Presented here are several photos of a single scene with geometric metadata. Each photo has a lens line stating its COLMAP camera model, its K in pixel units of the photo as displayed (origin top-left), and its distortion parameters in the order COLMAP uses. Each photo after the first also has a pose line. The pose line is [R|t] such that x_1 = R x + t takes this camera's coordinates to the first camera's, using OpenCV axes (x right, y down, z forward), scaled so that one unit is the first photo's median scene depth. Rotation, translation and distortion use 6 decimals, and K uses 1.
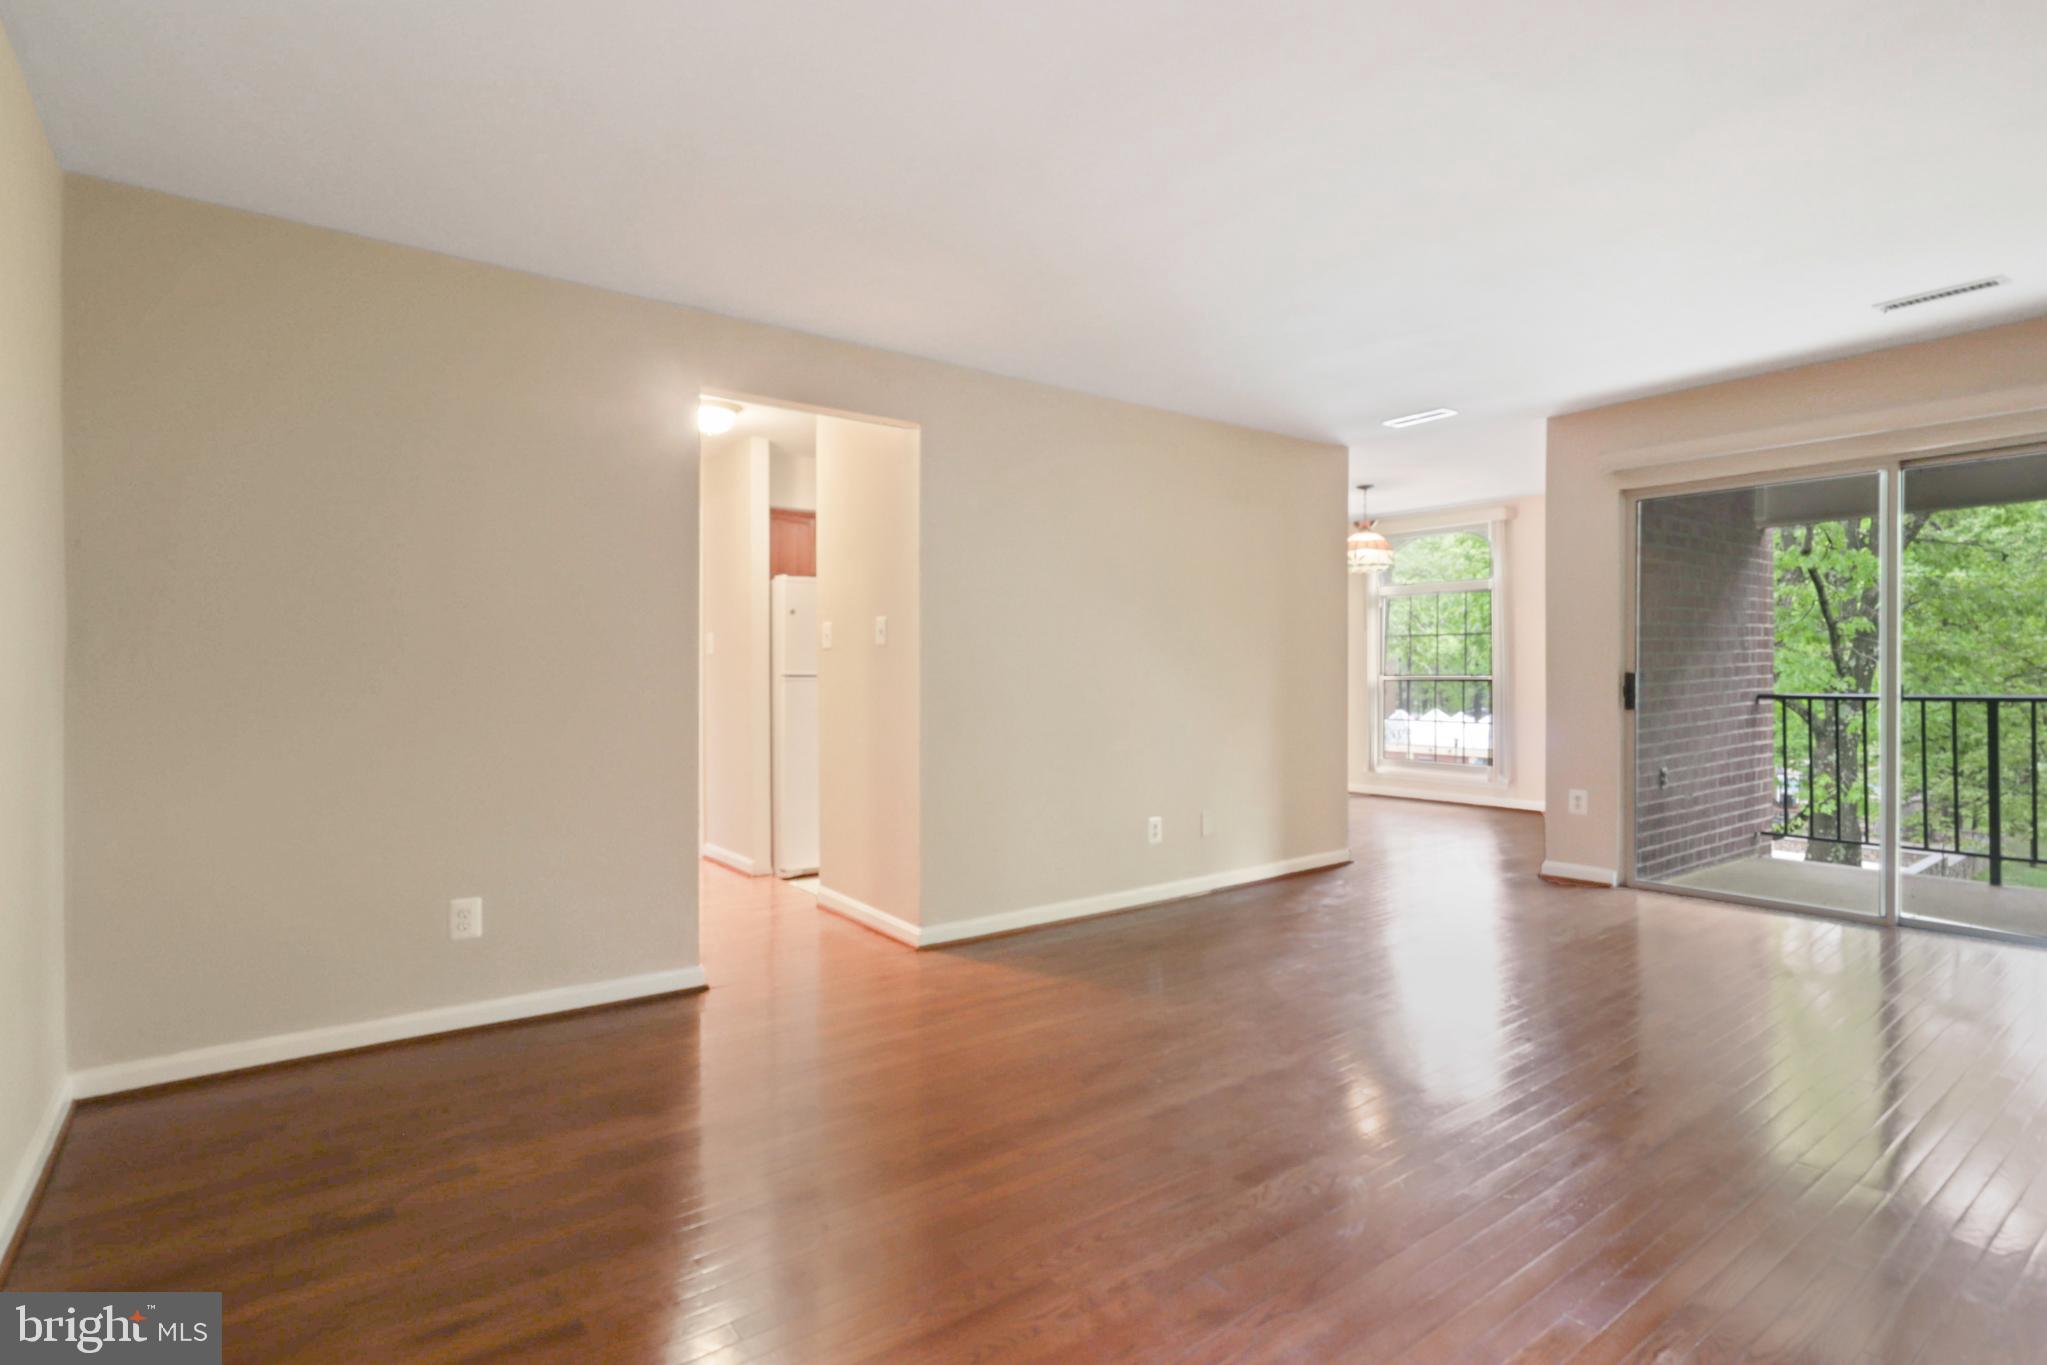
lens RADIAL K [[1019.7, 0, 1019.6], [0, 1019.7, 666.7], [0, 0, 1]] dist [-0.004431, 0.000457]
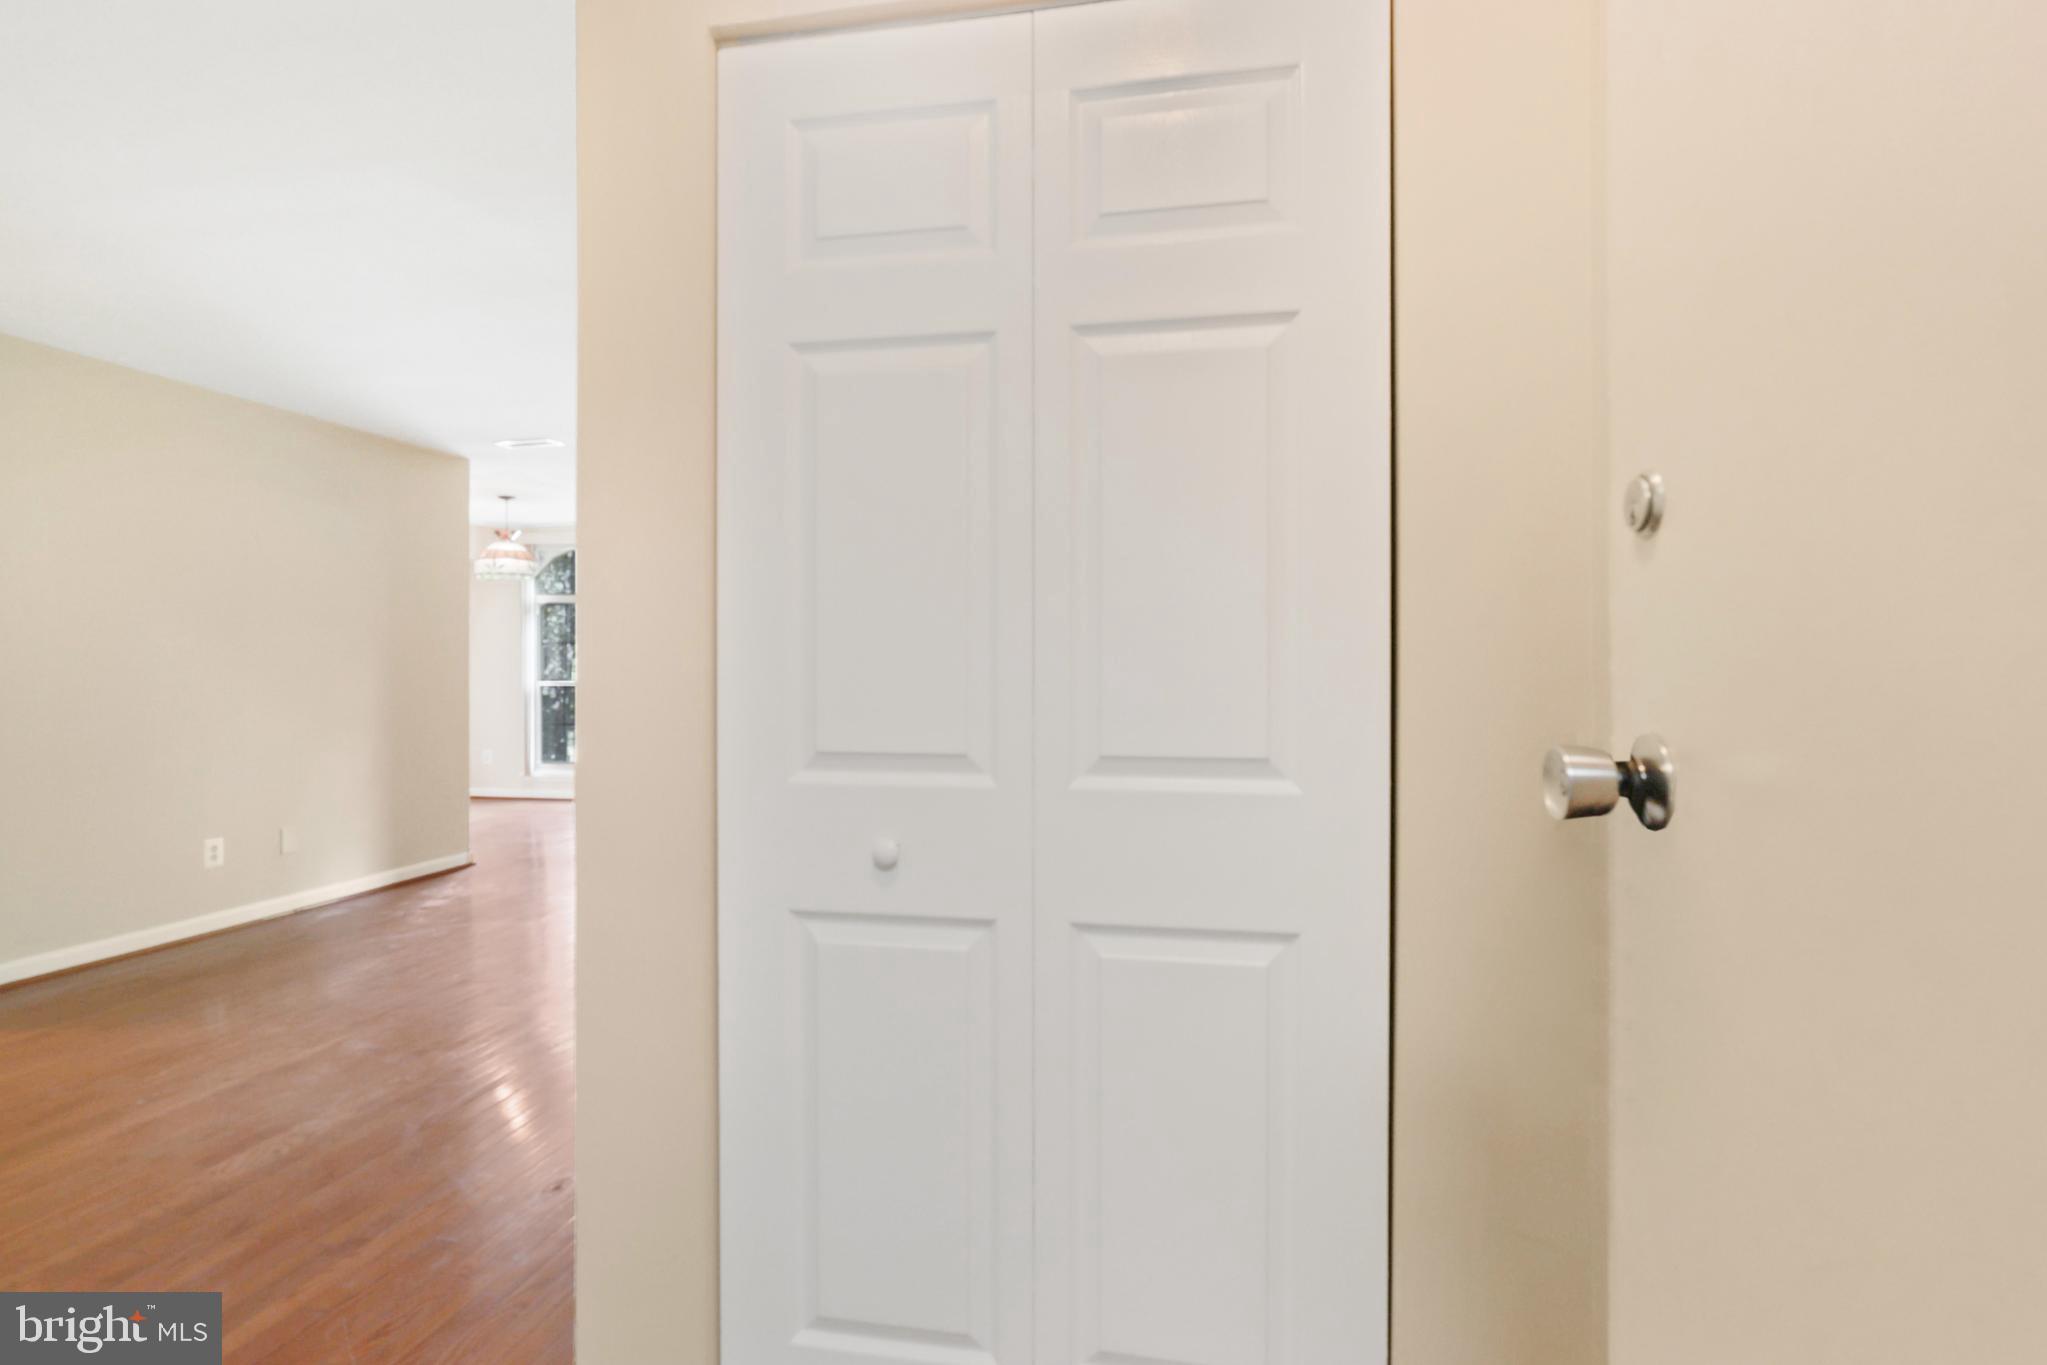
lens RADIAL K [[1019.7, 0, 1019.6], [0, 1019.7, 666.7], [0, 0, 1]] dist [-0.004431, 0.000457]
pose [[0.747929, 0.005895, 0.663753, 0.066131], [-0.002805, 0.999980, -0.005720, -0.002603], [-0.663773, 0.002416, 0.747930, -0.154744]]
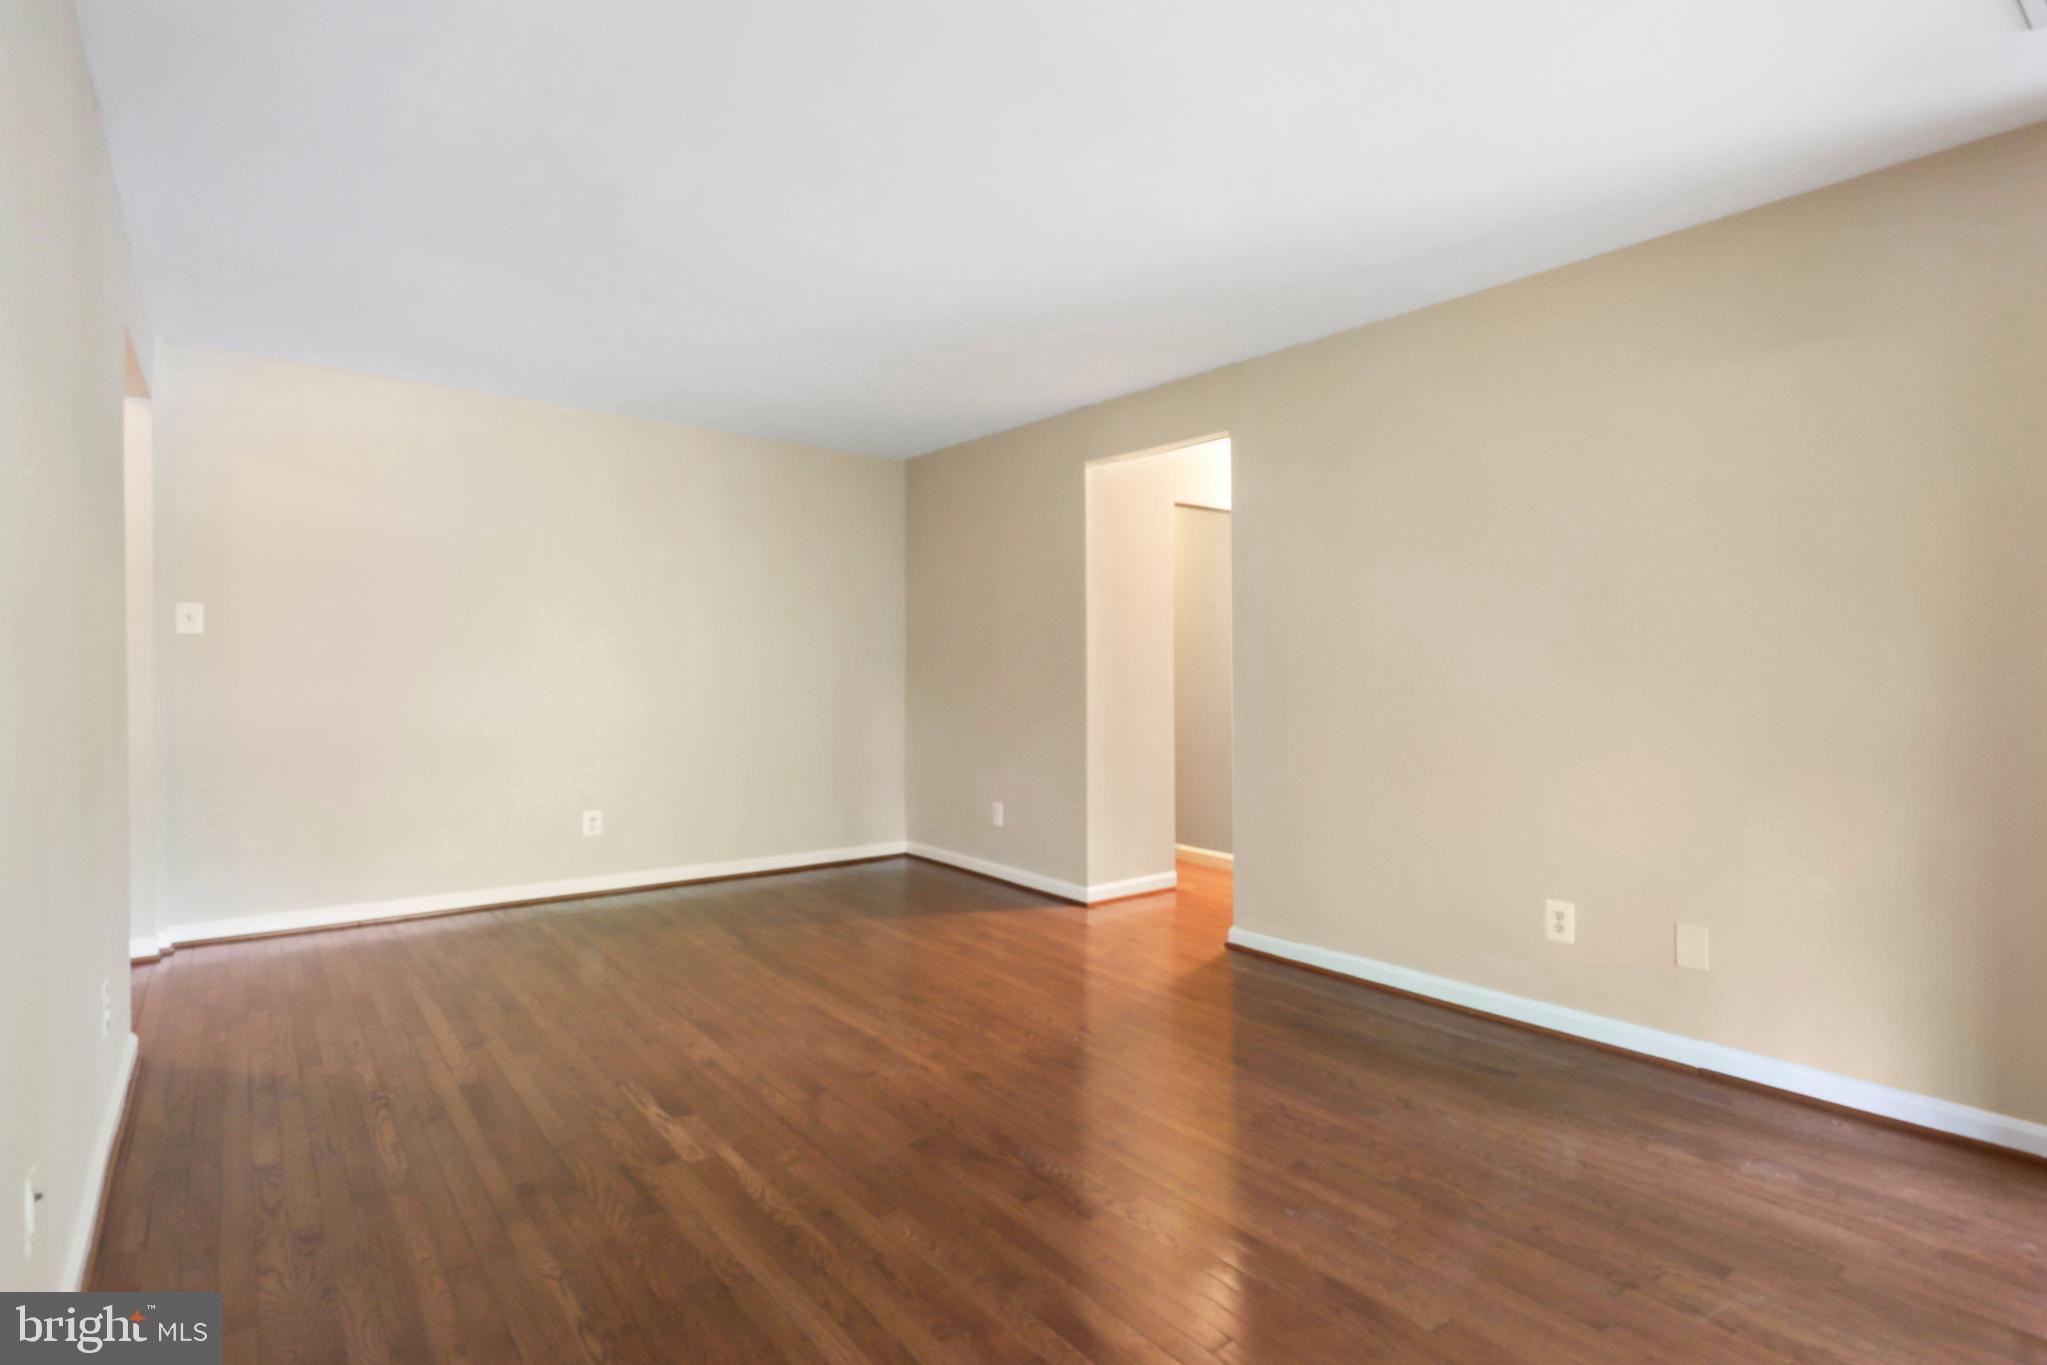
lens RADIAL K [[1019.7, 0, 1019.6], [0, 1019.7, 666.7], [0, 0, 1]] dist [-0.004431, 0.000457]
pose [[0.018535, 0.001887, -0.999826, 0.756304], [0.009023, 0.999957, 0.002055, -0.005040], [0.999787, -0.009060, 0.018517, 0.637209]]
